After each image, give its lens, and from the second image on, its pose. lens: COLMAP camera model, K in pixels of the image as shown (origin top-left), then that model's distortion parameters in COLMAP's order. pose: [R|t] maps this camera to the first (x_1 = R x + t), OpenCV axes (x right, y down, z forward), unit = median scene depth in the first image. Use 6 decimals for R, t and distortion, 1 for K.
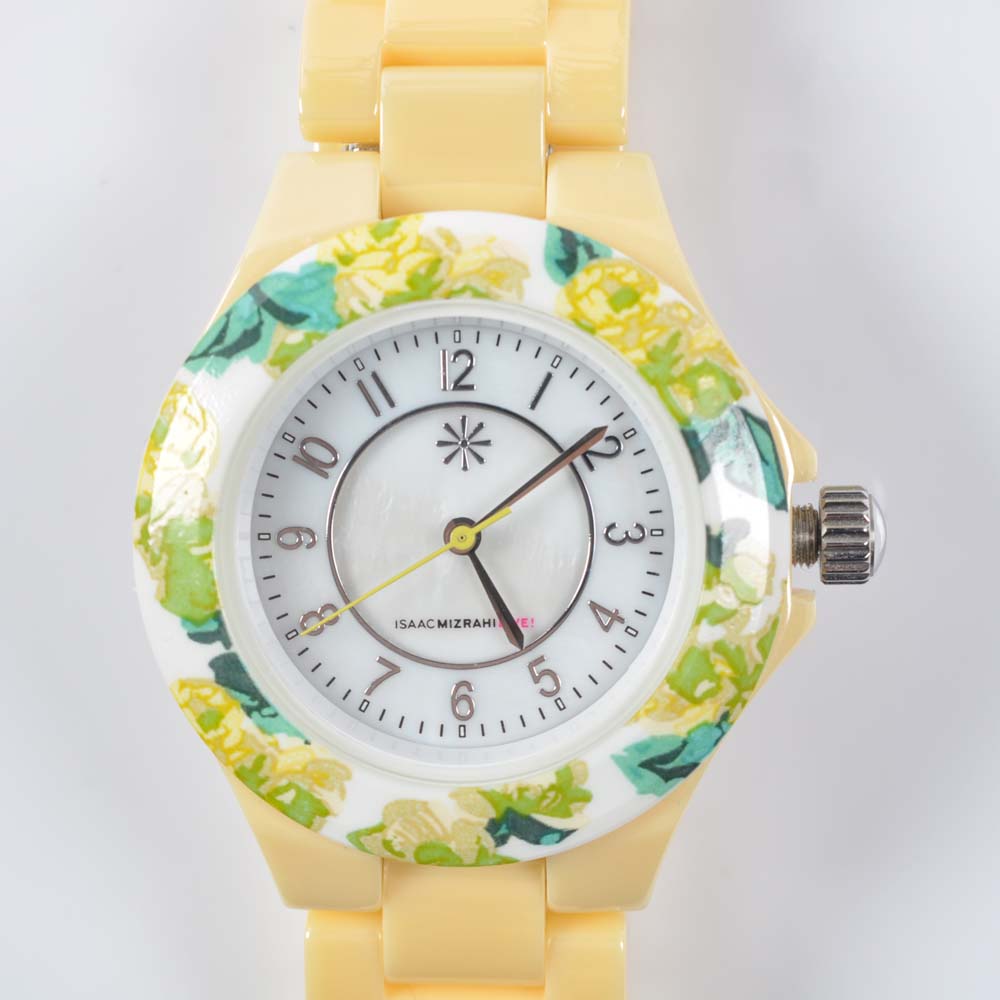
lens RADIAL K [[3769.8, 0, 502.8], [0, 3769.8, 504.1], [0, 0, 1]] dist [-0.034118, 0.000000]
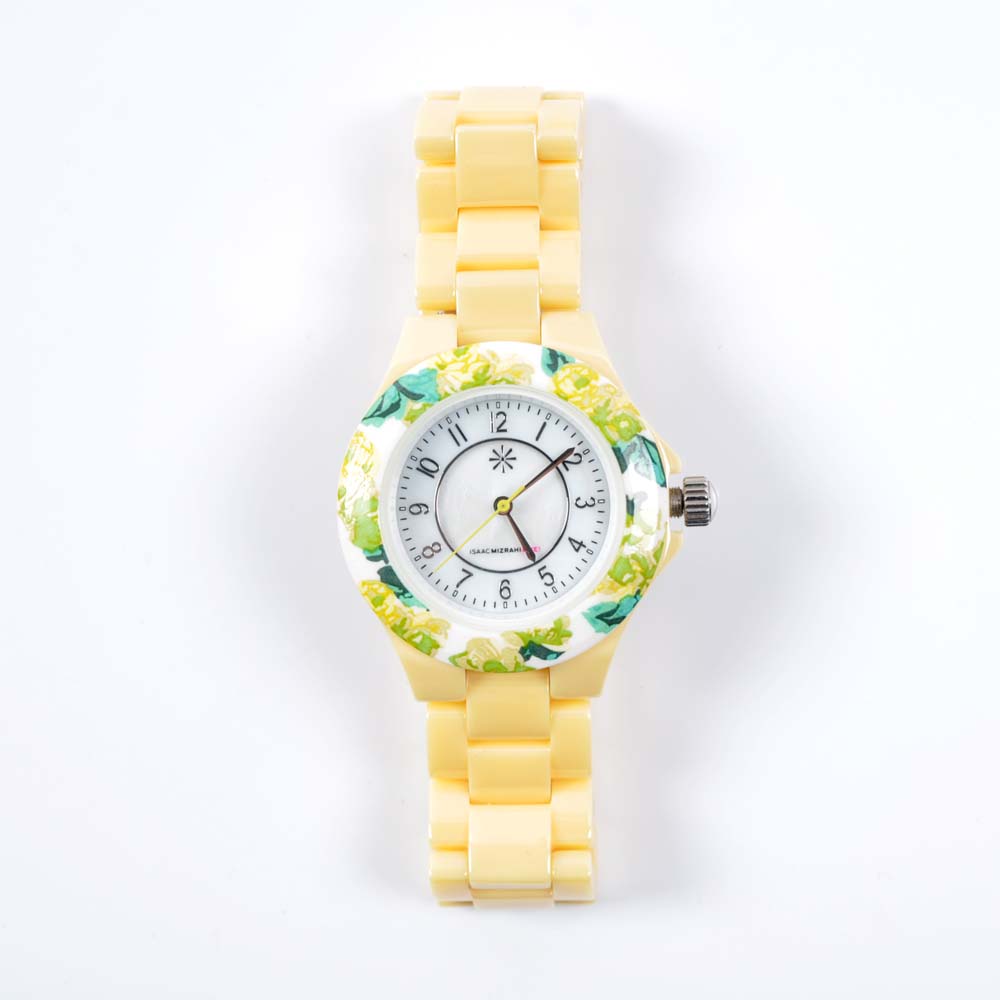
lens RADIAL K [[3299.2, 0, 498.4], [0, 3299.2, 498.3], [0, 0, 1]] dist [-0.193566, 0.000000]
pose [[0.999569, -0.024258, 0.016504, -0.041854], [0.025367, 0.997179, -0.070640, 0.127548], [-0.014744, 0.071028, 0.997365, -0.730742]]
